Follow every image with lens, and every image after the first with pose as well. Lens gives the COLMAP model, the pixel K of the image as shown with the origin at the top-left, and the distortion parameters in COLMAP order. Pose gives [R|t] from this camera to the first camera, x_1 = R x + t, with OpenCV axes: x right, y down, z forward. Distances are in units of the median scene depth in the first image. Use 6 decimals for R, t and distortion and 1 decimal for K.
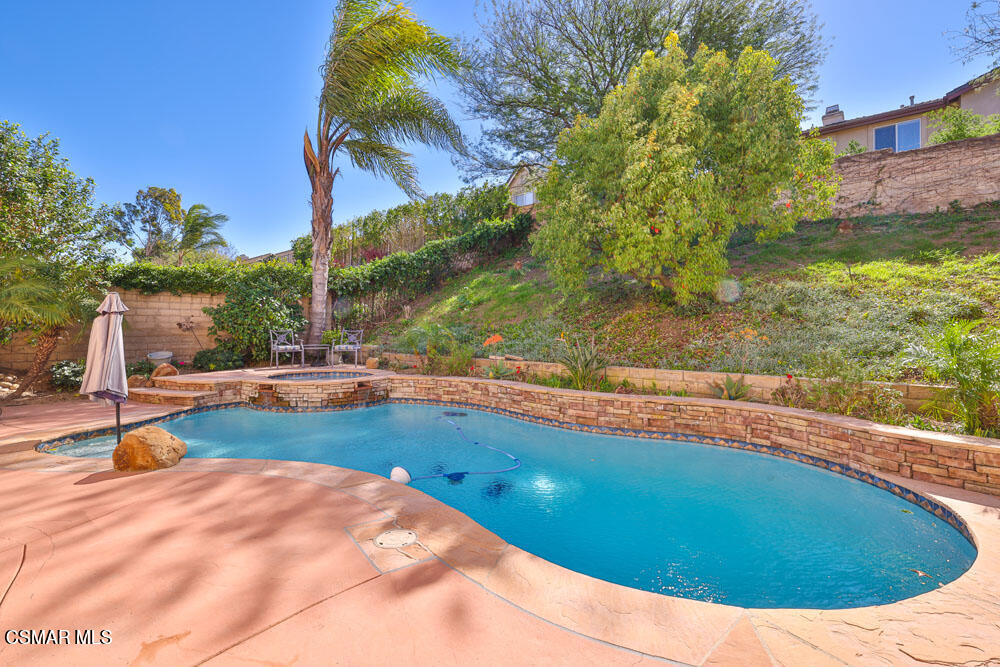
lens RADIAL K [[450.4, 0, 500.0], [0, 450.4, 333.5], [0, 0, 1]] dist [-0.060798, 0.023345]
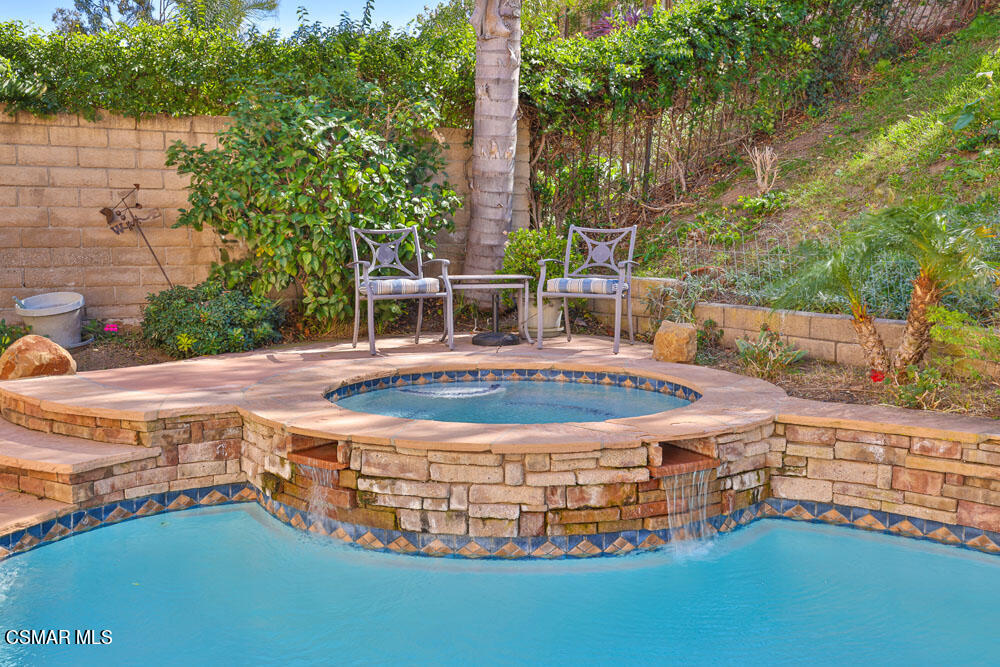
lens RADIAL K [[998.1, 0, 500.0], [0, 998.1, 333.5], [0, 0, 1]] dist [0.007935, 0.007432]
pose [[0.933375, 0.031896, -0.357482, -0.166327], [0.001306, 0.995735, 0.092254, 0.001630], [0.358900, -0.086574, 0.929352, 0.378813]]
